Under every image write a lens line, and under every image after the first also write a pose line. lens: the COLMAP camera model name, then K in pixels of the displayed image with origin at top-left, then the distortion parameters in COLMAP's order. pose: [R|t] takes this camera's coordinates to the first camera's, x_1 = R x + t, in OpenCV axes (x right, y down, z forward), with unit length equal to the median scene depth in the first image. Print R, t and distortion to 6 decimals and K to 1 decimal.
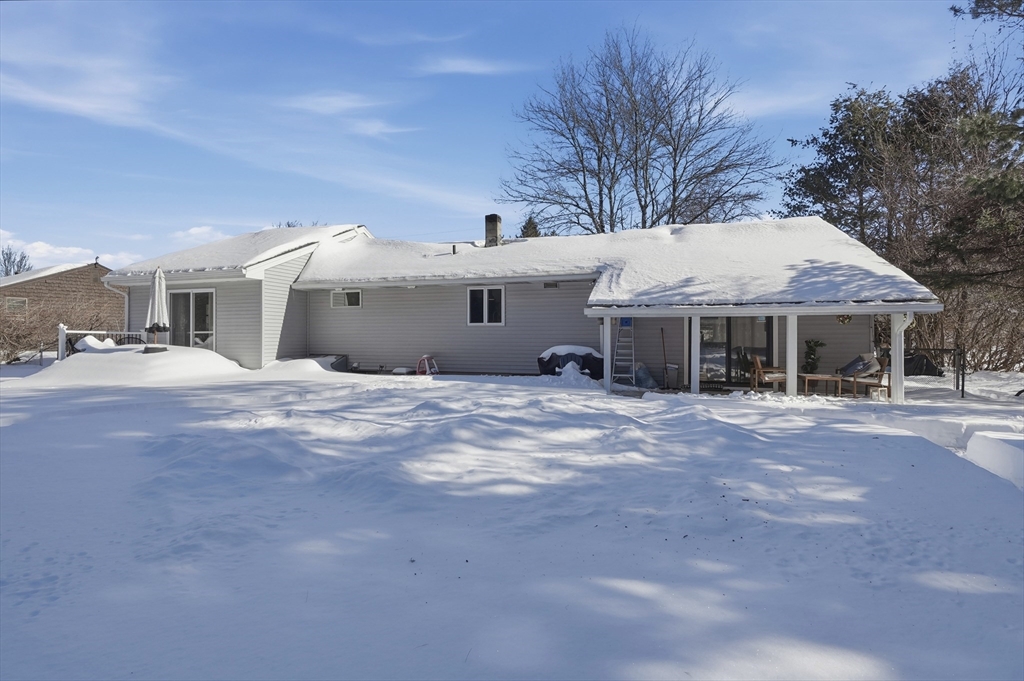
lens RADIAL K [[500.0, 0, 518.4], [0, 500.0, 323.4], [0, 0, 1]] dist [-0.015963, -0.000478]
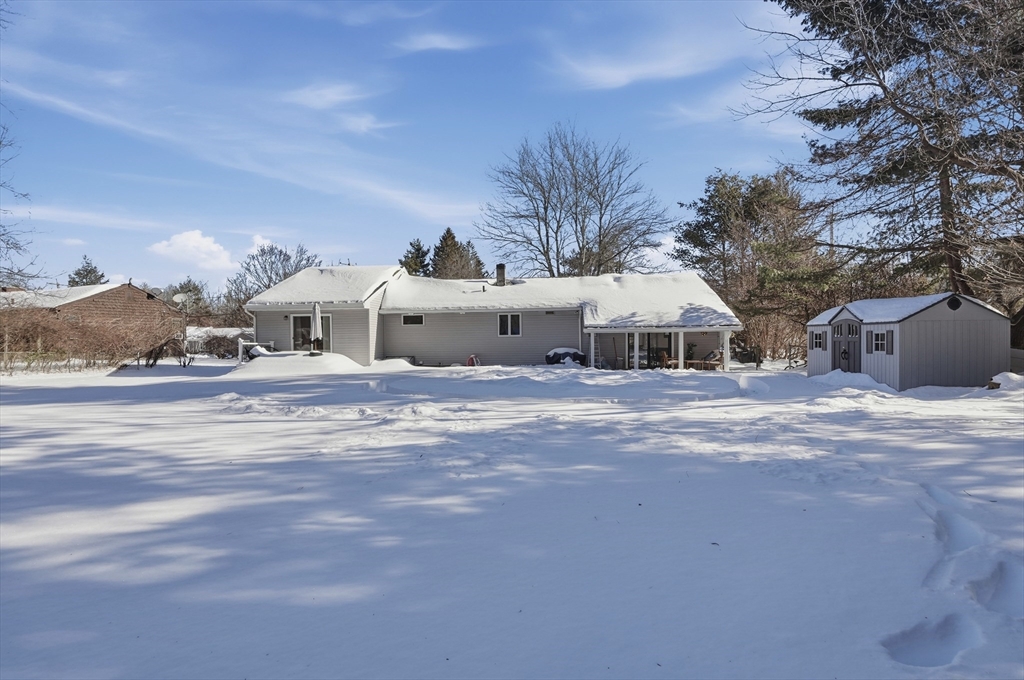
lens RADIAL K [[500.0, 0, 513.4], [0, 500.0, 343.5], [0, 0, 1]] dist [-0.015963, -0.000478]
pose [[0.982967, -0.011555, 0.183418, -0.371485], [0.005778, 0.999471, 0.032003, -0.027018], [-0.183691, -0.030398, 0.982514, -0.654734]]
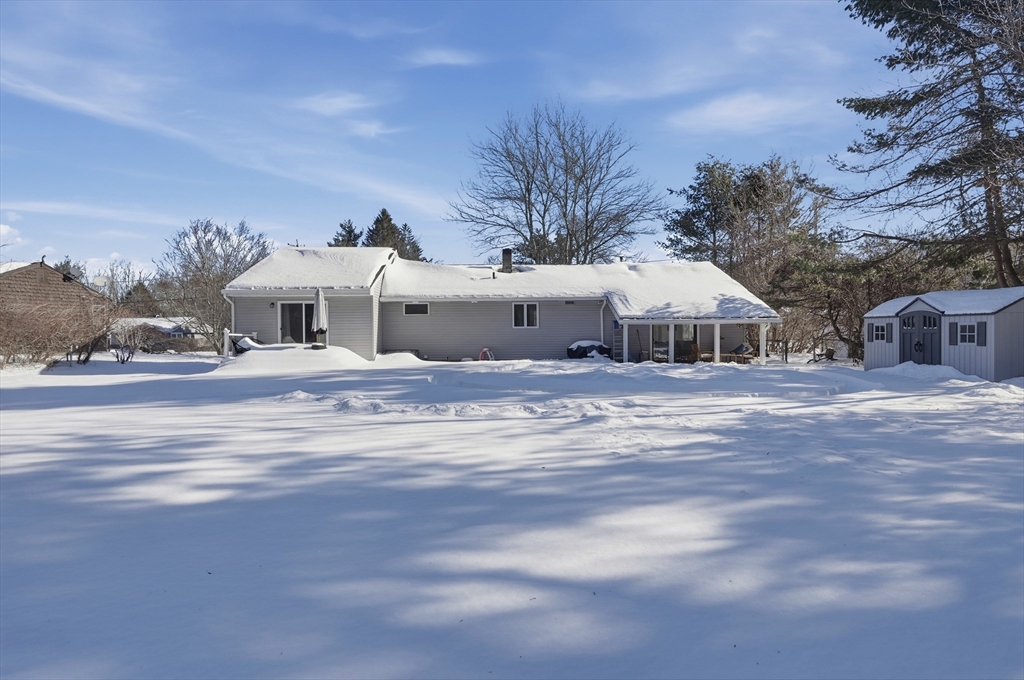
lens RADIAL K [[542.4, 0, 508.7], [0, 542.4, 334.3], [0, 0, 1]] dist [-0.005562, -0.002722]
pose [[0.952723, -0.007270, 0.303753, -0.637842], [-0.000673, 0.999661, 0.026038, -0.020745], [-0.303839, -0.025011, 0.952395, -0.571517]]
